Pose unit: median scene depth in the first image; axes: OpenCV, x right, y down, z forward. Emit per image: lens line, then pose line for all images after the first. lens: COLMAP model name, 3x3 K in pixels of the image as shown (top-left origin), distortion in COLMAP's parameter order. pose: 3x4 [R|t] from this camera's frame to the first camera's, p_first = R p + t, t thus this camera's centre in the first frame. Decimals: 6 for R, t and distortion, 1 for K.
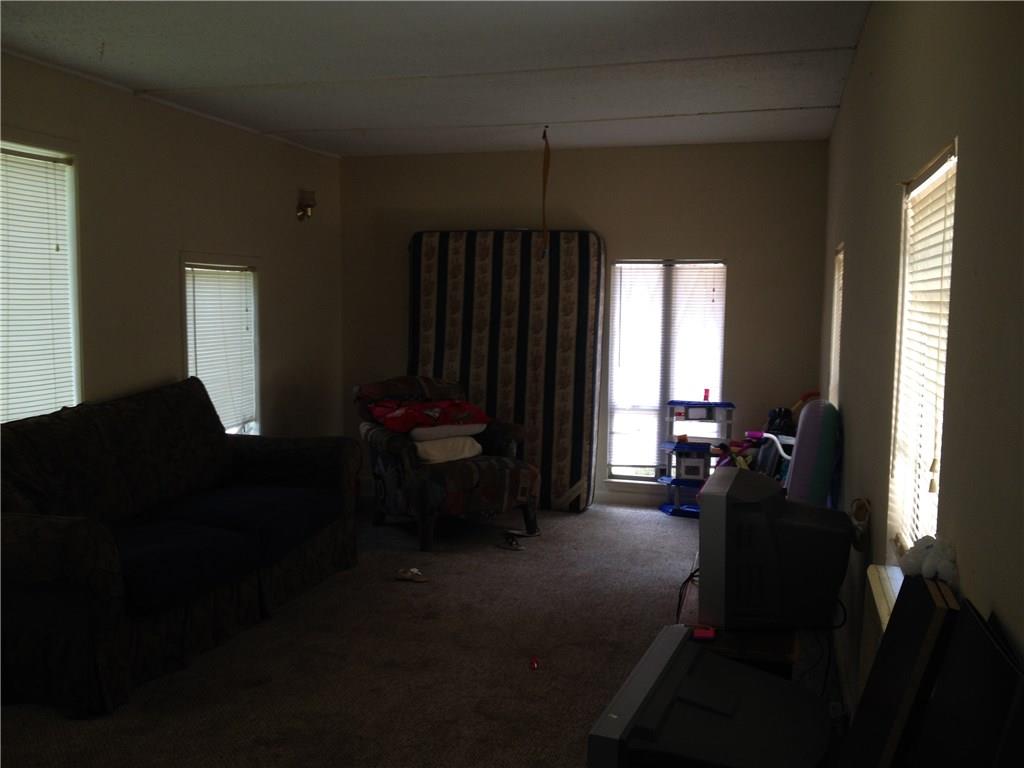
lens RADIAL K [[937.1, 0, 512.0], [0, 937.1, 384.0], [0, 0, 1]] dist [0.004193, -0.002022]
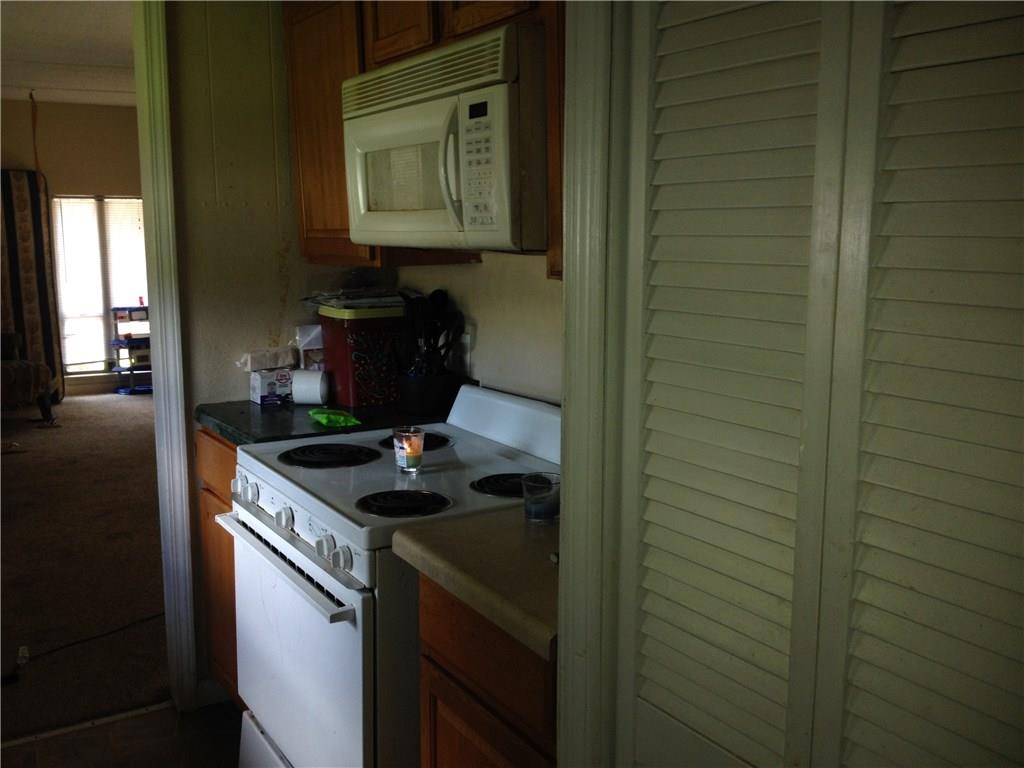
lens RADIAL K [[1007.3, 0, 512.0], [0, 1007.3, 384.0], [0, 0, 1]] dist [-0.002009, -0.005842]
pose [[0.667540, -0.125648, 0.733896, -0.488976], [0.070995, 0.991909, 0.105246, 0.015290], [-0.741182, -0.018153, 0.671059, -0.321821]]
